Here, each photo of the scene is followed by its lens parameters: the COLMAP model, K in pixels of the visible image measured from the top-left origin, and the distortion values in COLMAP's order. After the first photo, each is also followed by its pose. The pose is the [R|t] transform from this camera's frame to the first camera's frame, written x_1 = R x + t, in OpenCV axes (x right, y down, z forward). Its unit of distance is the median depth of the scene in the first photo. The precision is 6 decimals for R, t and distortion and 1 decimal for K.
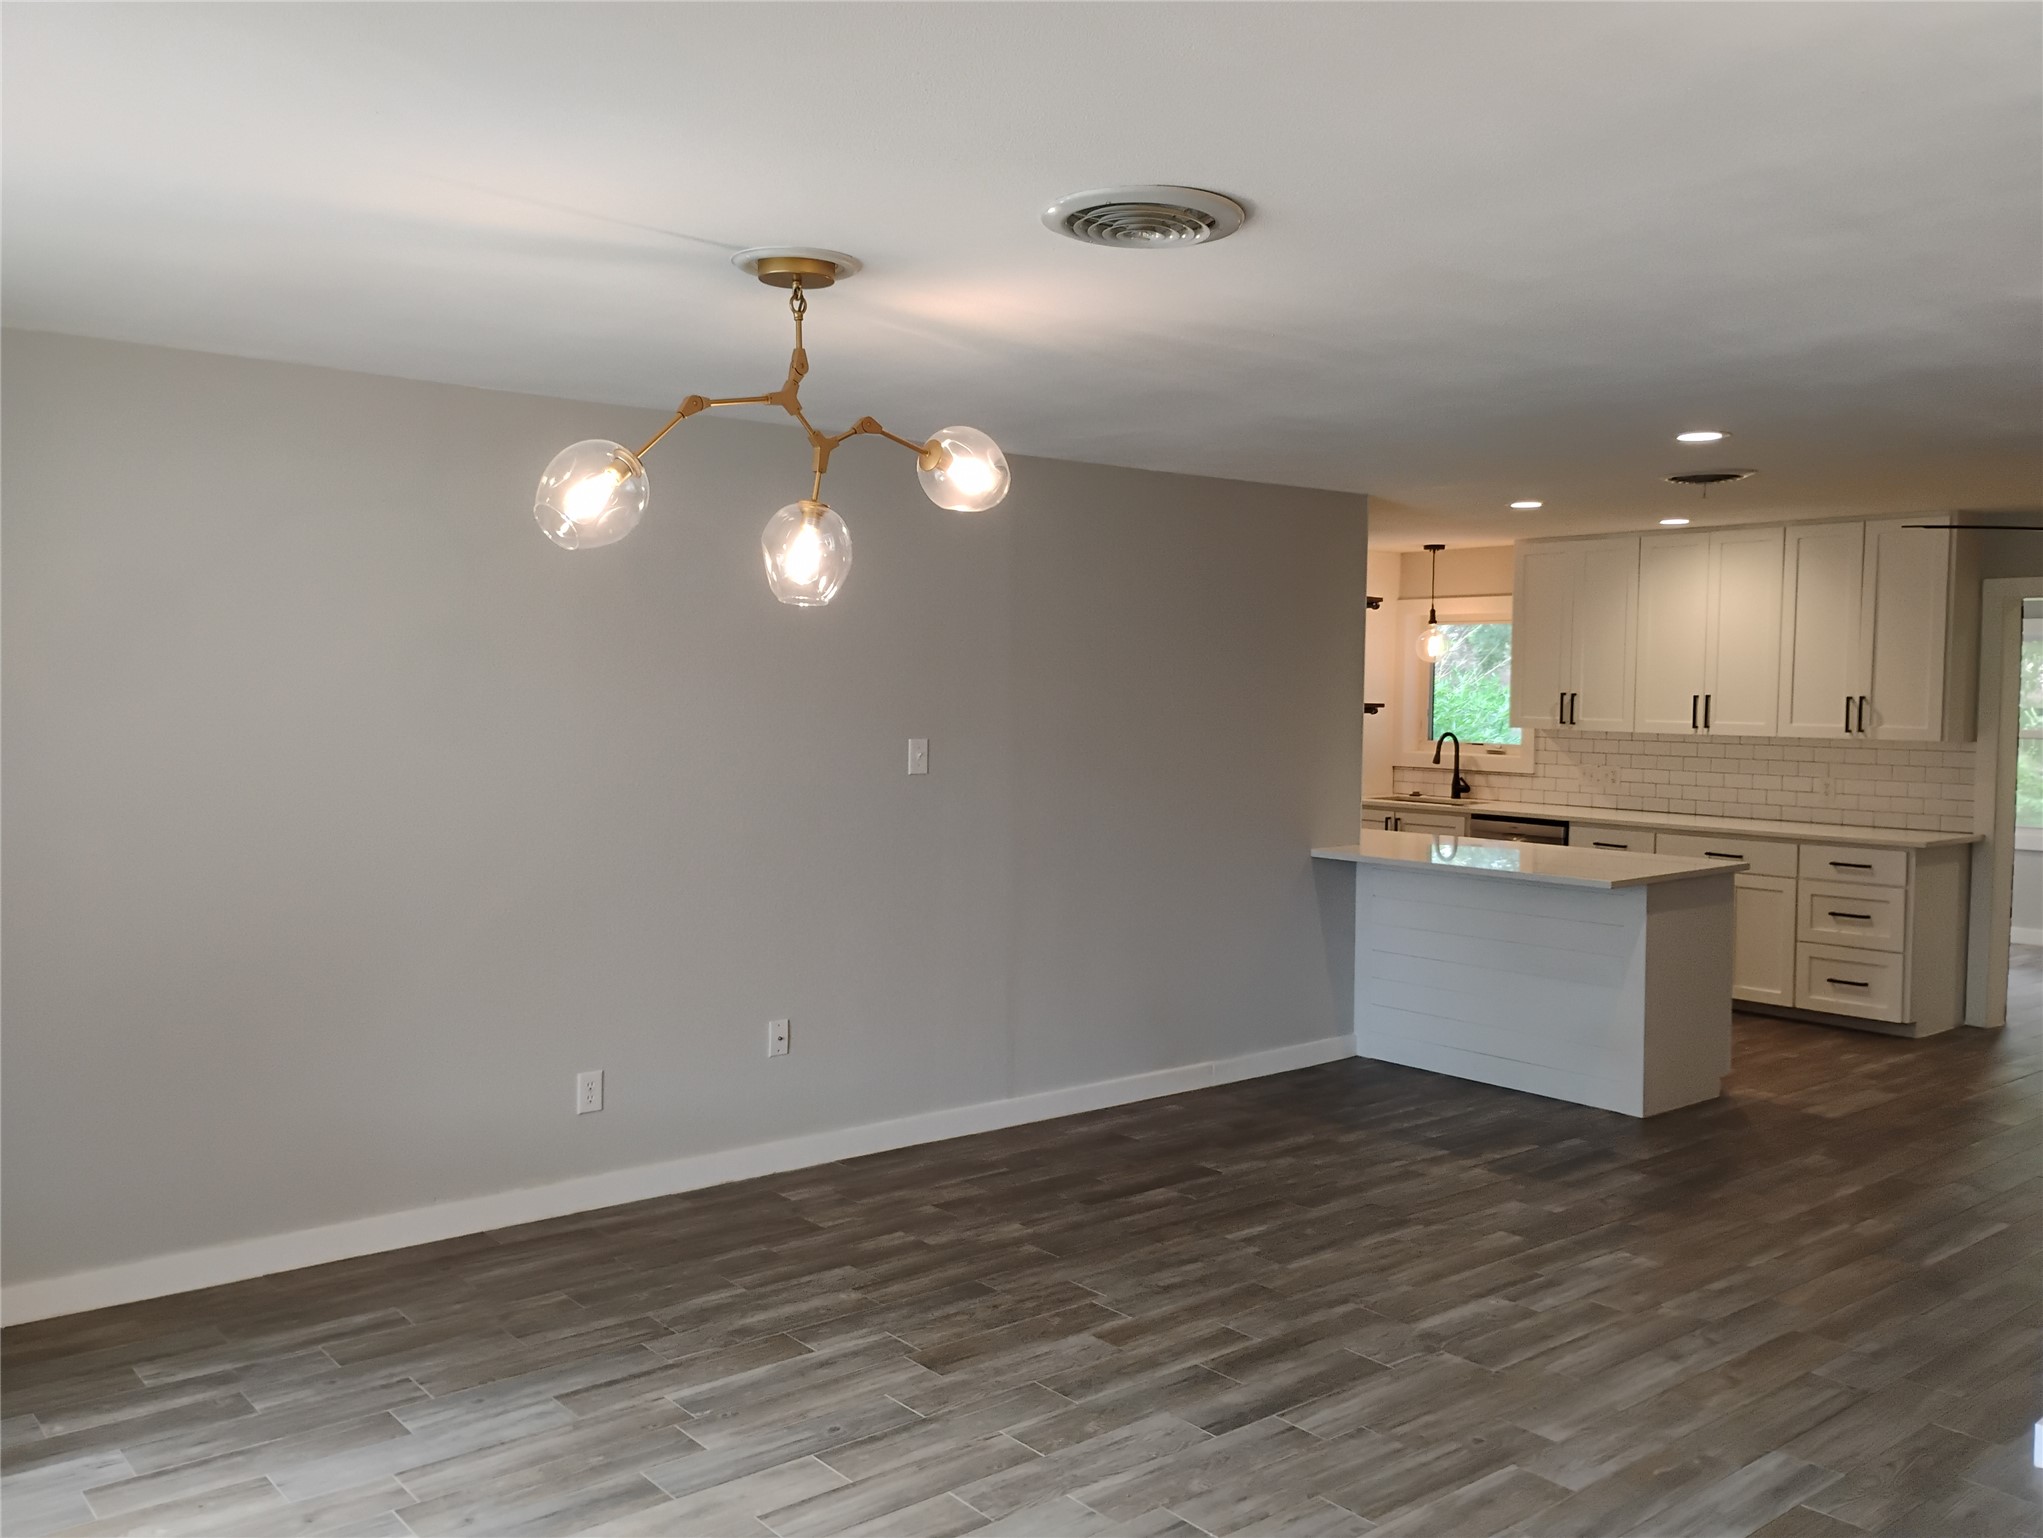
lens RADIAL K [[1696.3, 0, 1012.9], [0, 1696.3, 762.0], [0, 0, 1]] dist [0.062131, -0.054070]
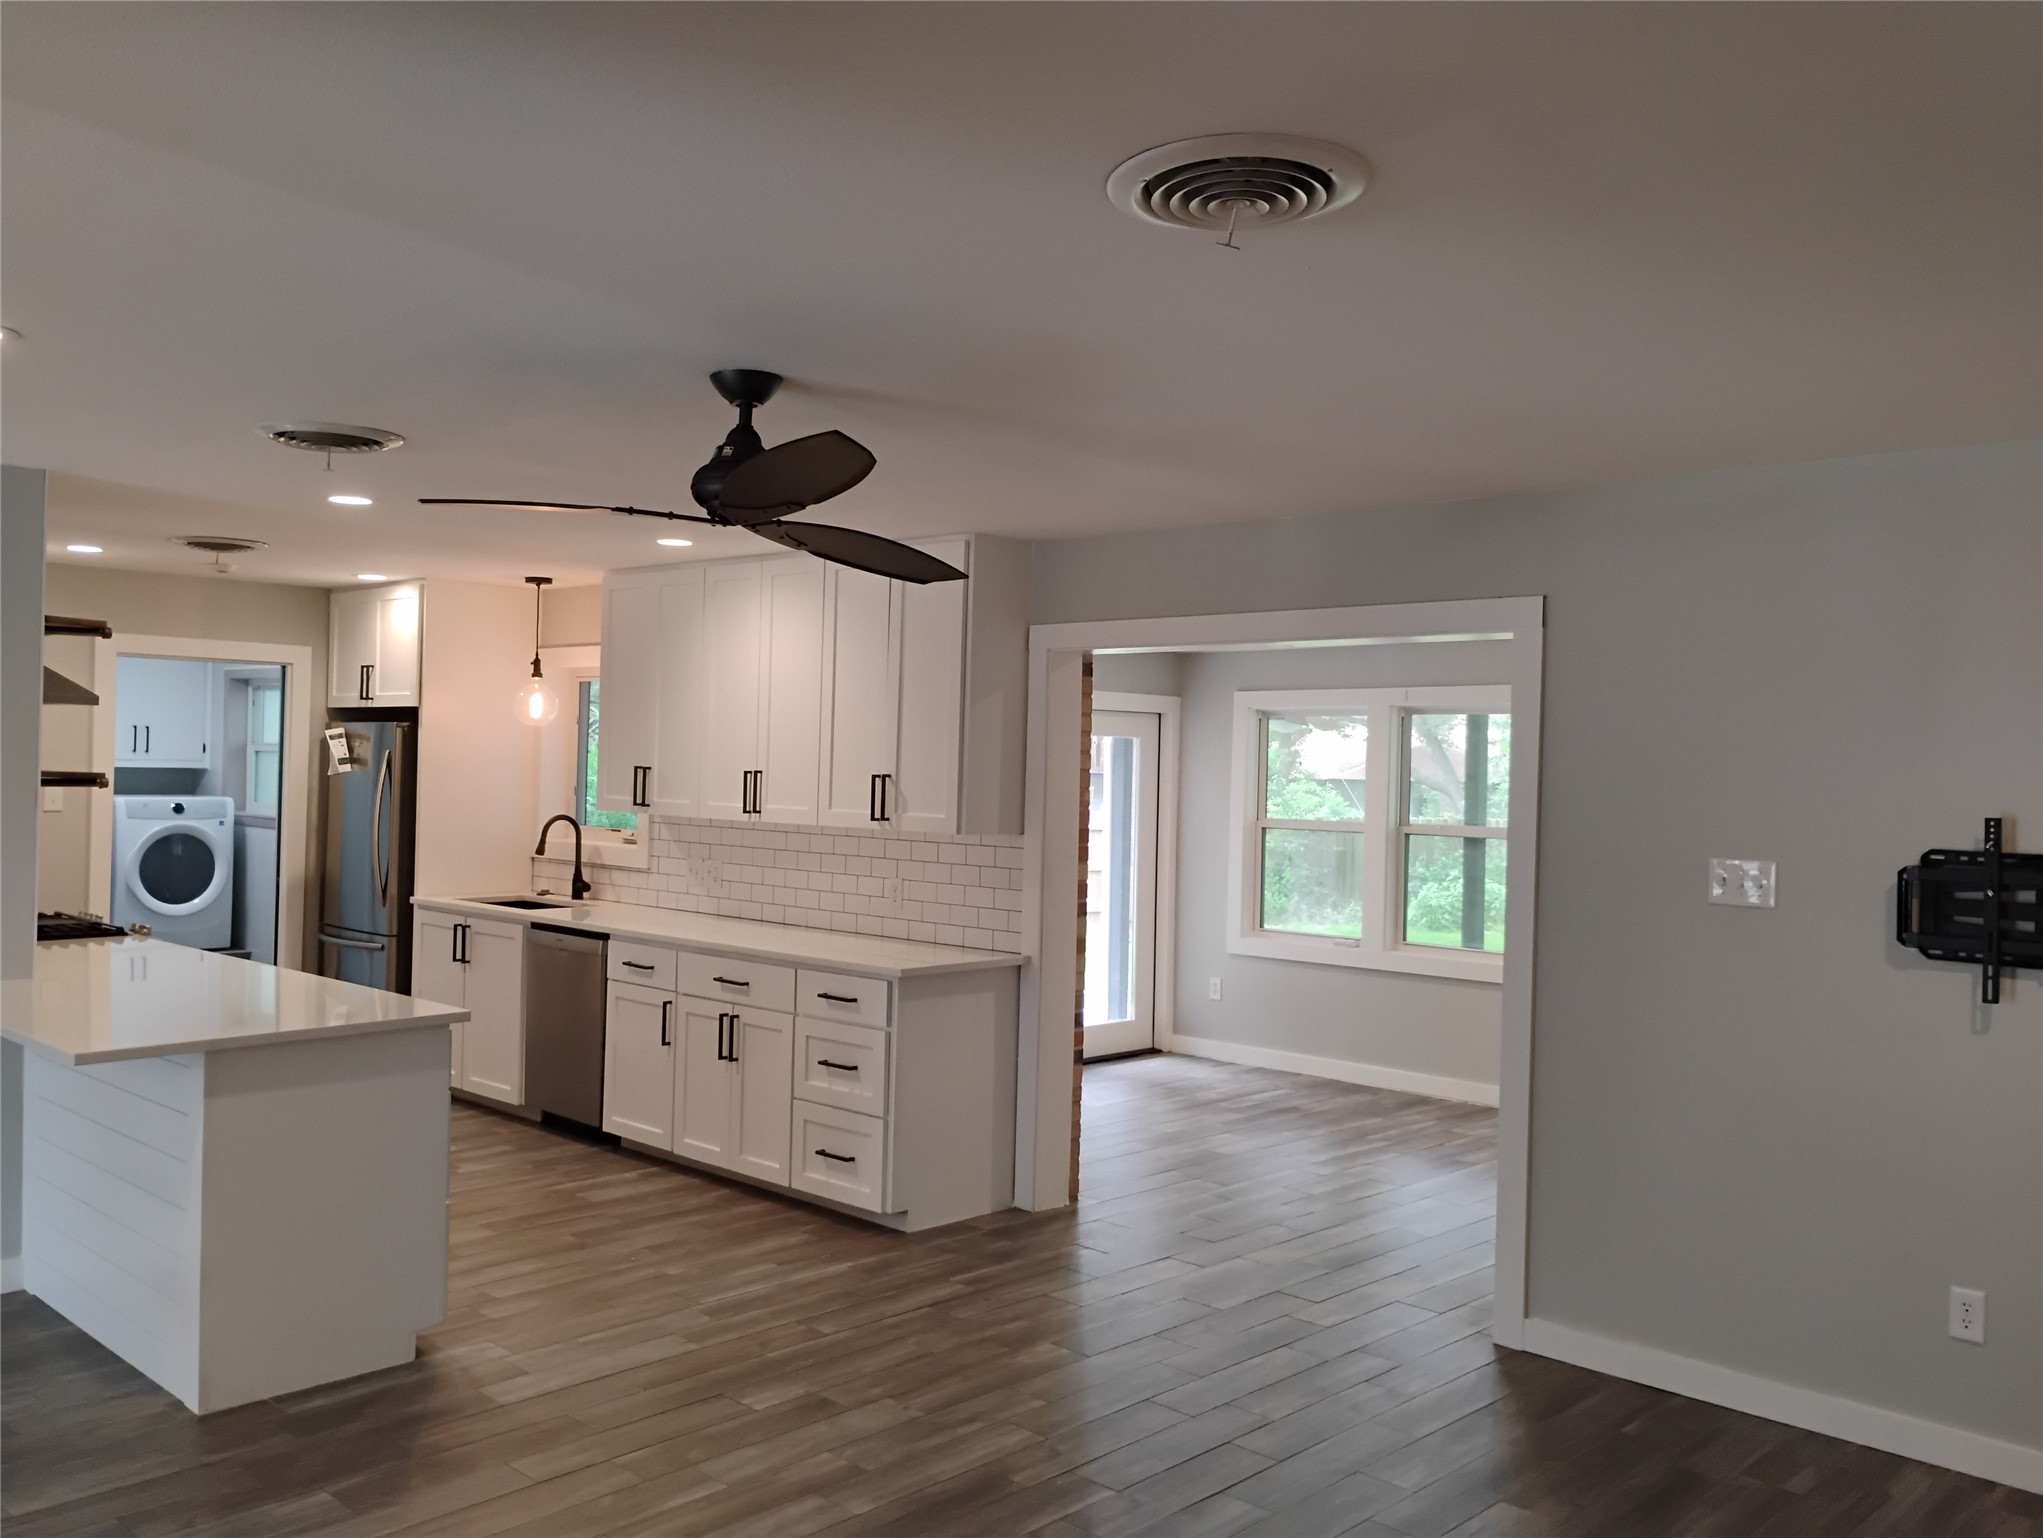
lens RADIAL K [[1696.3, 0, 1012.9], [0, 1696.3, 762.0], [0, 0, 1]] dist [0.062131, -0.054070]
pose [[0.994133, 0.014145, 0.107236, 0.470171], [-0.009129, 0.998848, -0.047119, -0.008418], [-0.107779, 0.045864, 0.993116, 0.242313]]
